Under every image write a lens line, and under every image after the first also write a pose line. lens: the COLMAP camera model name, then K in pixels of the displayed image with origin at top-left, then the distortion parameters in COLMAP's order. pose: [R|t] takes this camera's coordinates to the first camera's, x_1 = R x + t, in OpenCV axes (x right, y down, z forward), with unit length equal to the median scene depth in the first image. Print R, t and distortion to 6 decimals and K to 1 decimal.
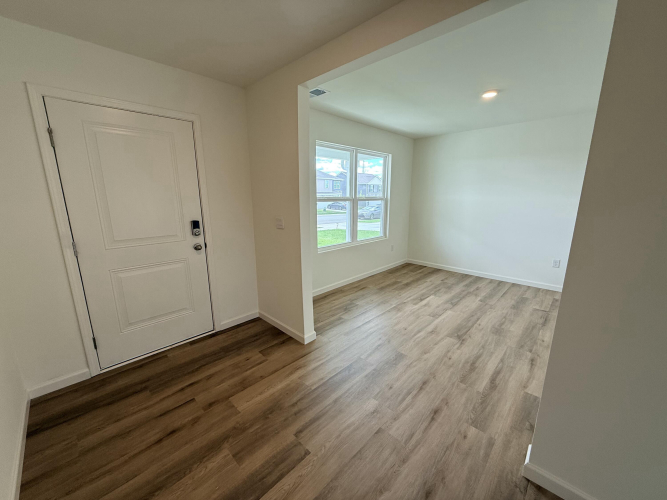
lens RADIAL K [[265.1, 0, 331.6], [0, 265.1, 250.6], [0, 0, 1]] dist [-0.000629, 0.000403]
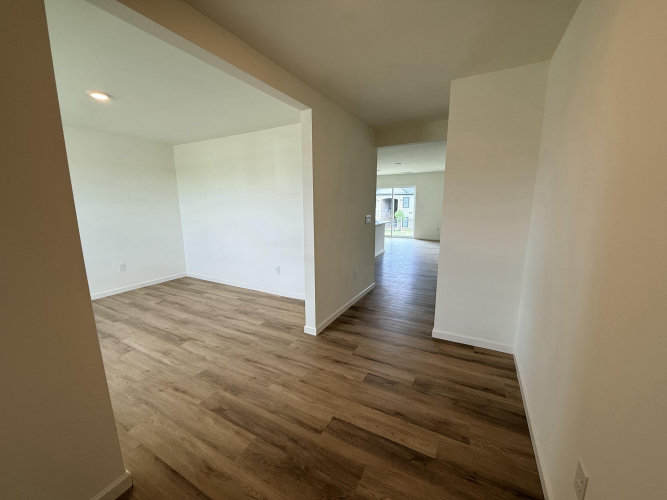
lens RADIAL K [[265.1, 0, 331.6], [0, 265.1, 250.6], [0, 0, 1]] dist [-0.000629, 0.000403]
pose [[-0.267695, -0.165844, 0.949123, -0.591847], [0.210208, 0.951293, 0.225511, -0.115671], [-0.940294, 0.259882, -0.219794, 0.590099]]
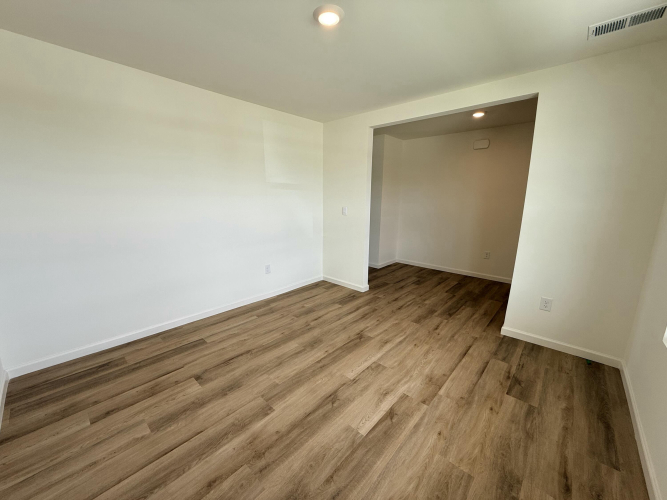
lens RADIAL K [[265.1, 0, 331.6], [0, 265.1, 250.6], [0, 0, 1]] dist [-0.000629, 0.000403]
pose [[-0.999480, -0.001533, -0.032219, 0.617550], [-0.014381, 0.915285, 0.402550, -0.361772], [0.028872, 0.402804, -0.914831, 1.759369]]
